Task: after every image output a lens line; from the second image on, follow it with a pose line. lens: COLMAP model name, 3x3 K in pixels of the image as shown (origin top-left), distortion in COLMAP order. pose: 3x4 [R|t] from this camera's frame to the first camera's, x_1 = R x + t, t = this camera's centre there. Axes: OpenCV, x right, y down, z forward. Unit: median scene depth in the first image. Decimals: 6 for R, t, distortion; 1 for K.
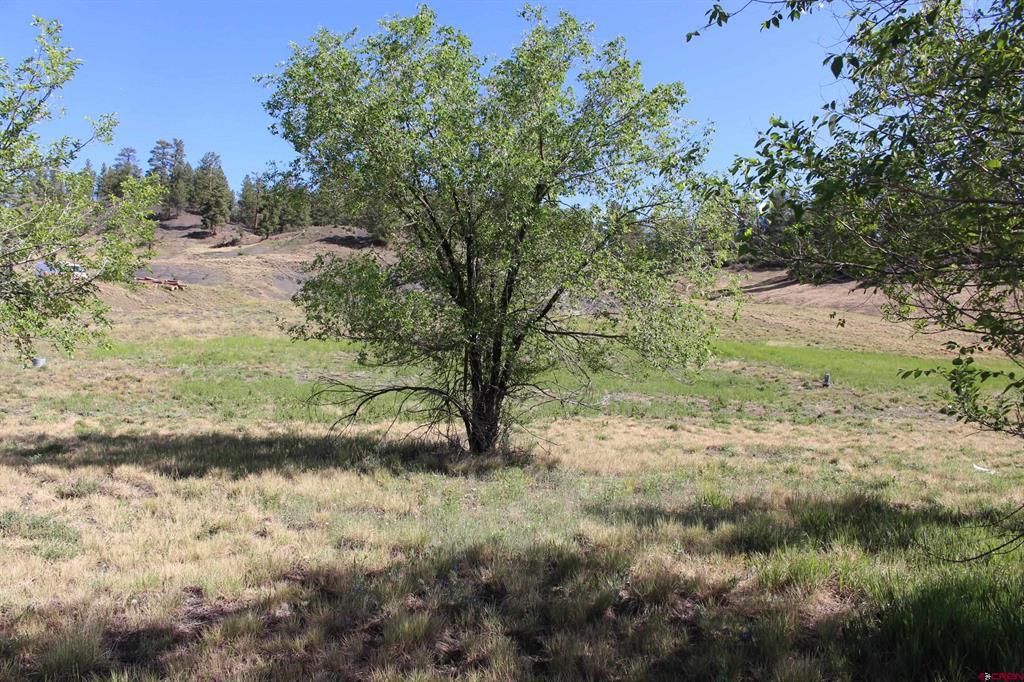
lens RADIAL K [[852.5, 0, 495.0], [0, 852.5, 331.2], [0, 0, 1]] dist [-0.153809, 0.125566]
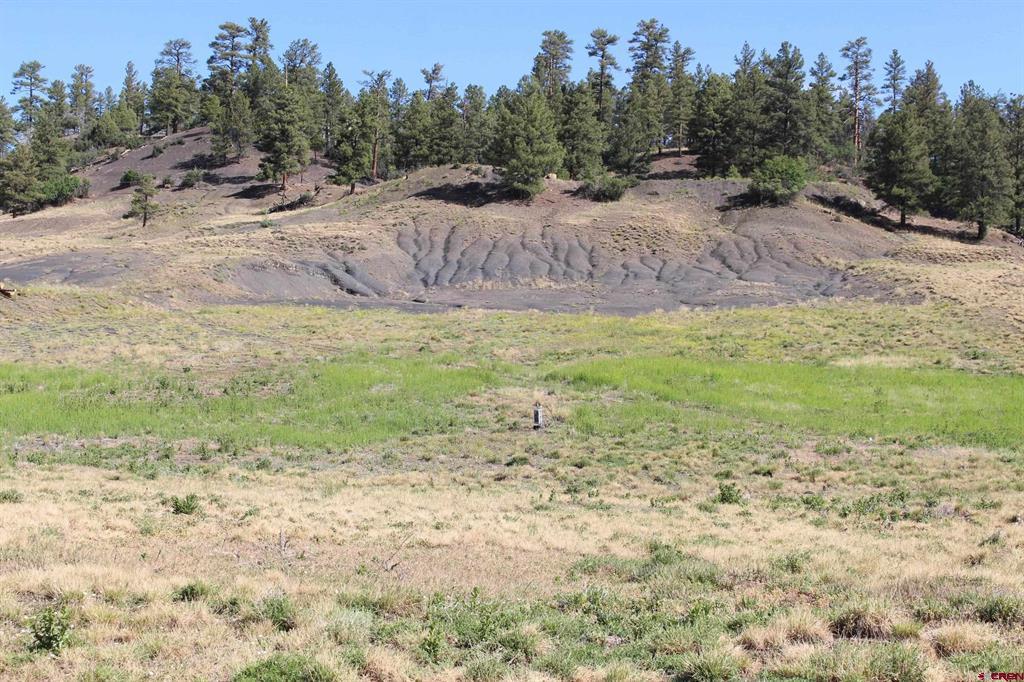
lens RADIAL K [[1691.4, 0, 509.7], [0, 1691.4, 351.1], [0, 0, 1]] dist [-0.022964, 0.000000]
pose [[0.950150, -0.024140, -0.310857, 0.192283], [0.024082, 0.999702, -0.004026, 0.003087], [0.310861, -0.003661, 0.950448, -0.048858]]
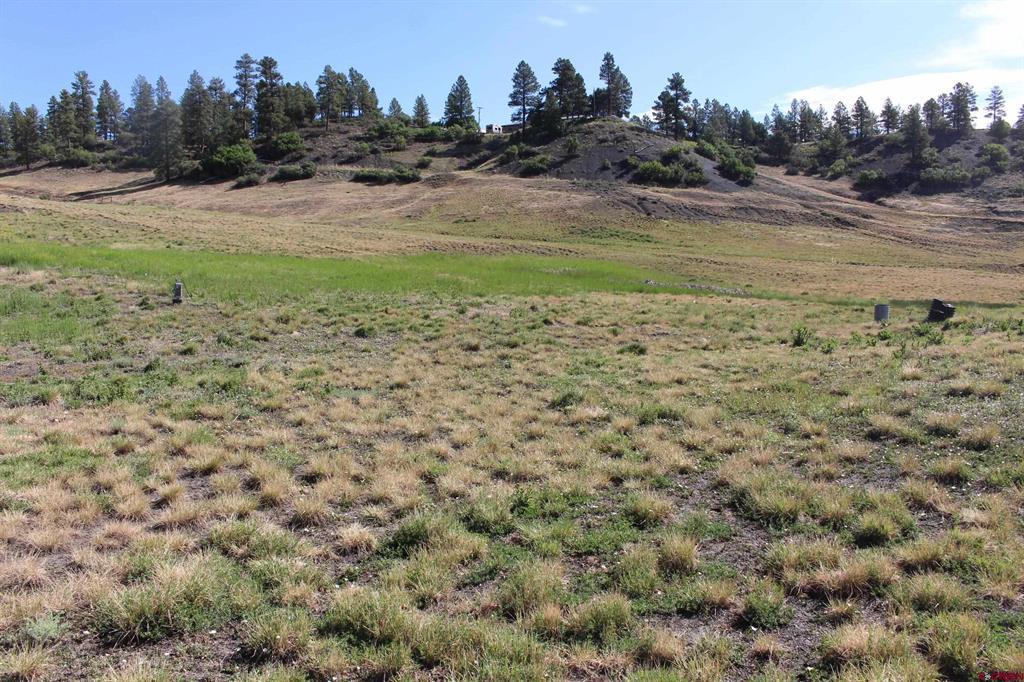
lens RADIAL K [[852.5, 0, 500.3], [0, 852.5, 338.2], [0, 0, 1]] dist [-0.153809, 0.125566]
pose [[0.754982, -0.093358, 0.649066, 0.043056], [0.017757, 0.992361, 0.122082, 0.005097], [-0.655506, -0.080645, 0.750872, 0.092774]]
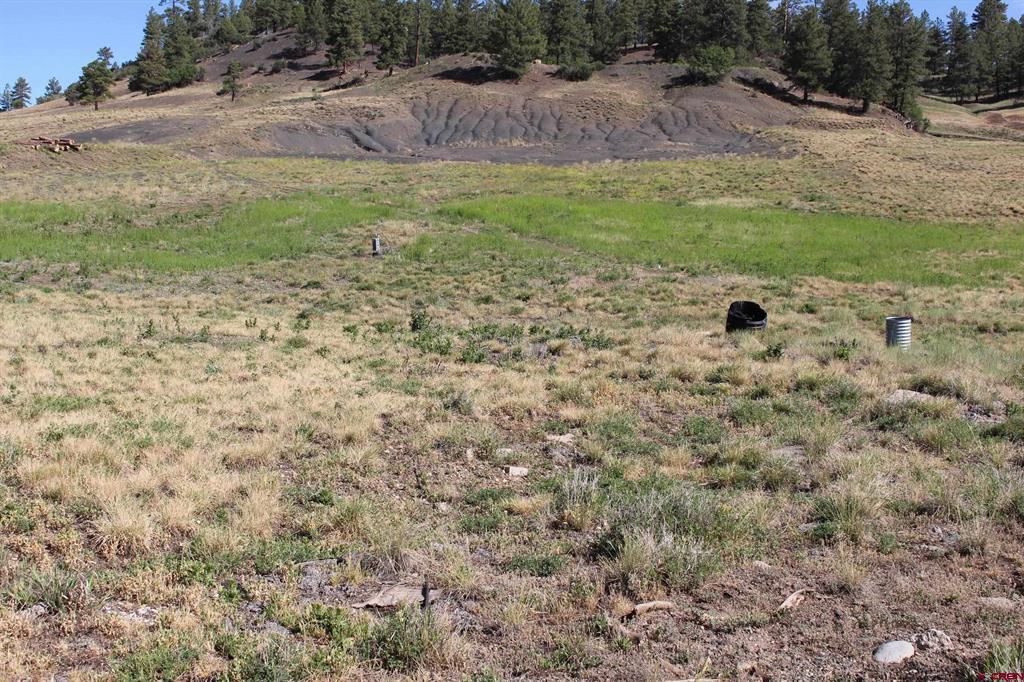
lens RADIAL K [[1211.7, 0, 501.3], [0, 1211.7, 337.7], [0, 0, 1]] dist [-0.078880, 0.000000]
pose [[0.935628, 0.021677, -0.352321, 0.215770], [0.017962, 0.993896, 0.108853, 0.006265], [0.352530, -0.108174, 0.929527, 0.018979]]
